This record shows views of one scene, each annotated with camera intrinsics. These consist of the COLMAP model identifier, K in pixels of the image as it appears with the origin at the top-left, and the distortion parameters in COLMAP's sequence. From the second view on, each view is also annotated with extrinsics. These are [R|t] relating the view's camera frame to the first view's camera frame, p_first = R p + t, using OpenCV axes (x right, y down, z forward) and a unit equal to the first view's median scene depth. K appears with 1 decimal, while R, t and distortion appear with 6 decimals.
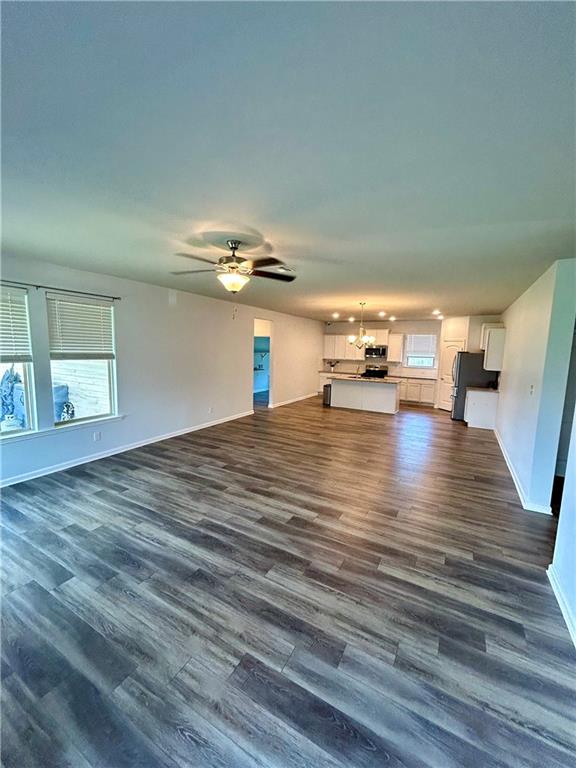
lens RADIAL K [[310.0, 0, 288.0], [0, 310.0, 384.0], [0, 0, 1]] dist [0.000388, 0.000084]
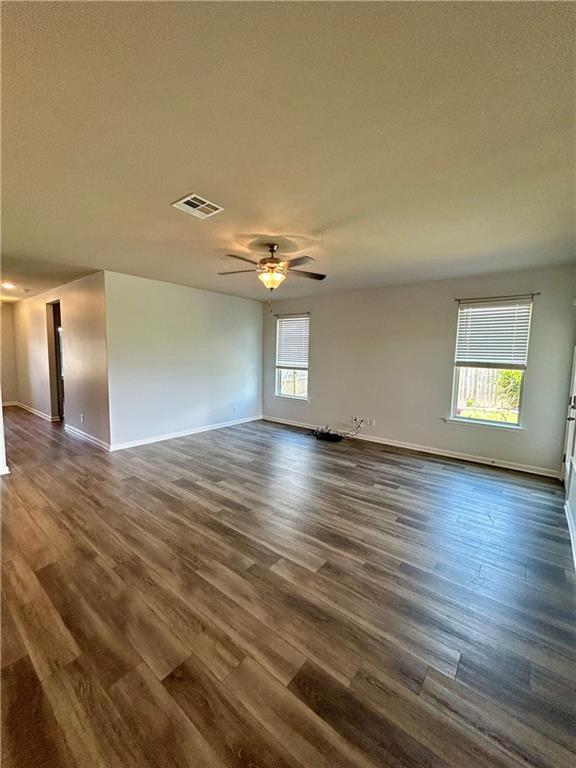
lens RADIAL K [[310.0, 0, 288.0], [0, 310.0, 384.0], [0, 0, 1]] dist [0.000388, 0.000084]
pose [[-0.985675, -0.062059, 0.156824, -0.358226], [-0.026601, 0.975407, 0.218800, -0.169339], [-0.166546, 0.211494, -0.963085, 1.780605]]
